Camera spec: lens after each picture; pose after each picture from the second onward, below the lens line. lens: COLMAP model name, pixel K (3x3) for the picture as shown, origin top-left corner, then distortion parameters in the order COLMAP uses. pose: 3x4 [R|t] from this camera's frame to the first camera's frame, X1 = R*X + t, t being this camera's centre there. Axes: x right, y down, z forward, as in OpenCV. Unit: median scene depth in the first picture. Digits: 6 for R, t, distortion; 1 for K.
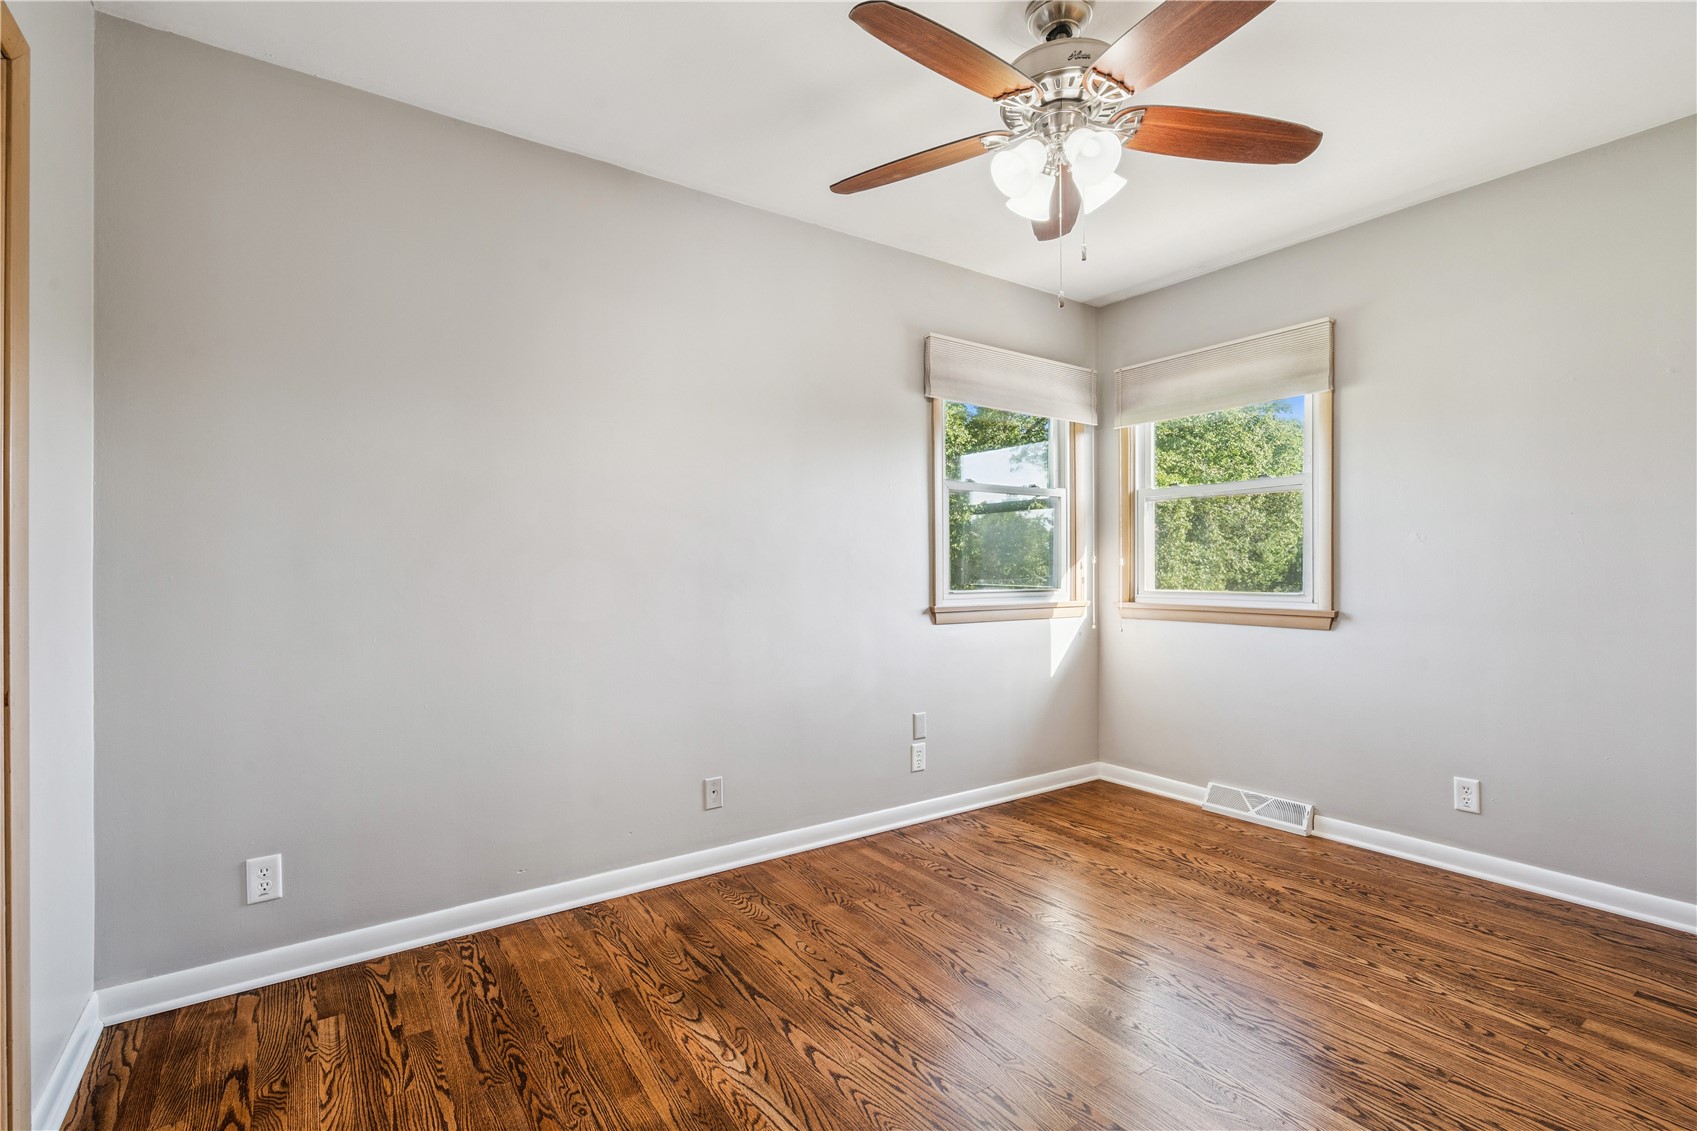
lens RADIAL K [[776.0, 0, 847.9], [0, 776.0, 566.0], [0, 0, 1]] dist [-0.000471, -0.000563]
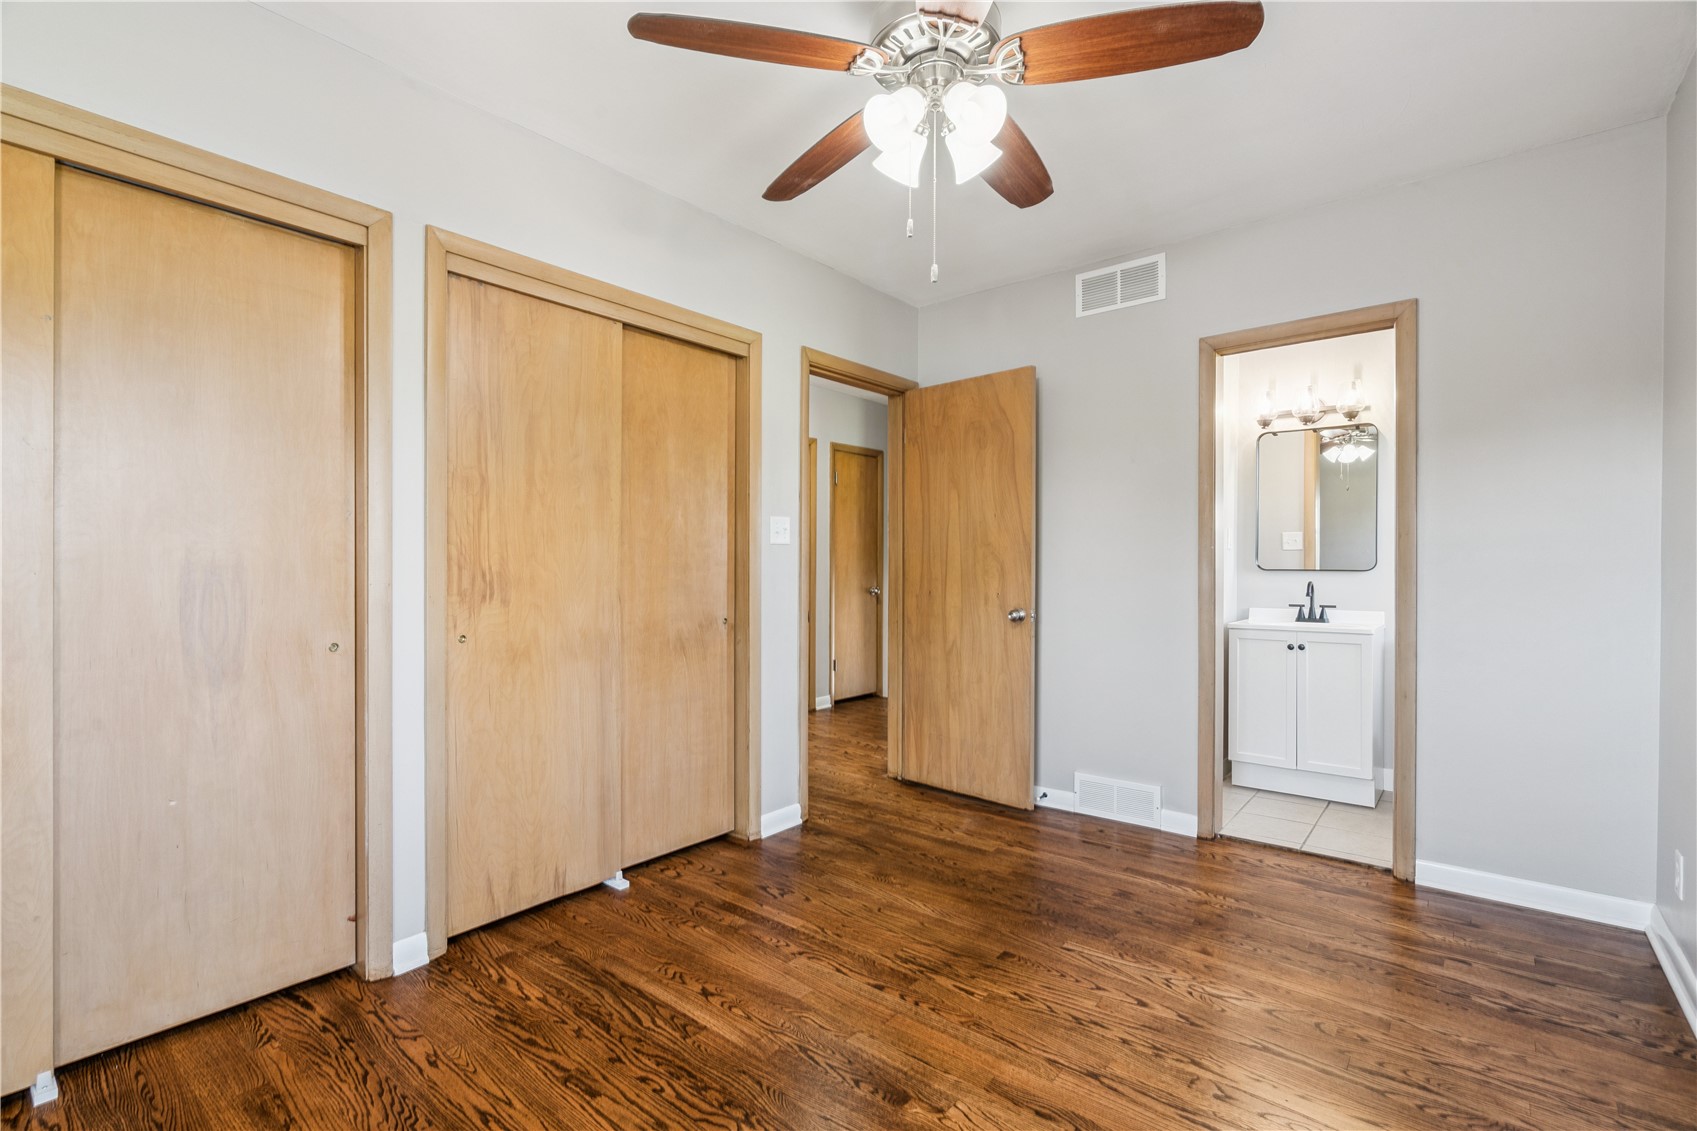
lens RADIAL K [[776.0, 0, 848.8], [0, 776.0, 565.1], [0, 0, 1]] dist [-0.000471, -0.000563]
pose [[-0.962801, 0.003693, -0.270186, 0.624722], [0.003157, 0.999992, 0.002419, -0.005366], [0.270193, 0.001476, -0.962805, 1.872660]]
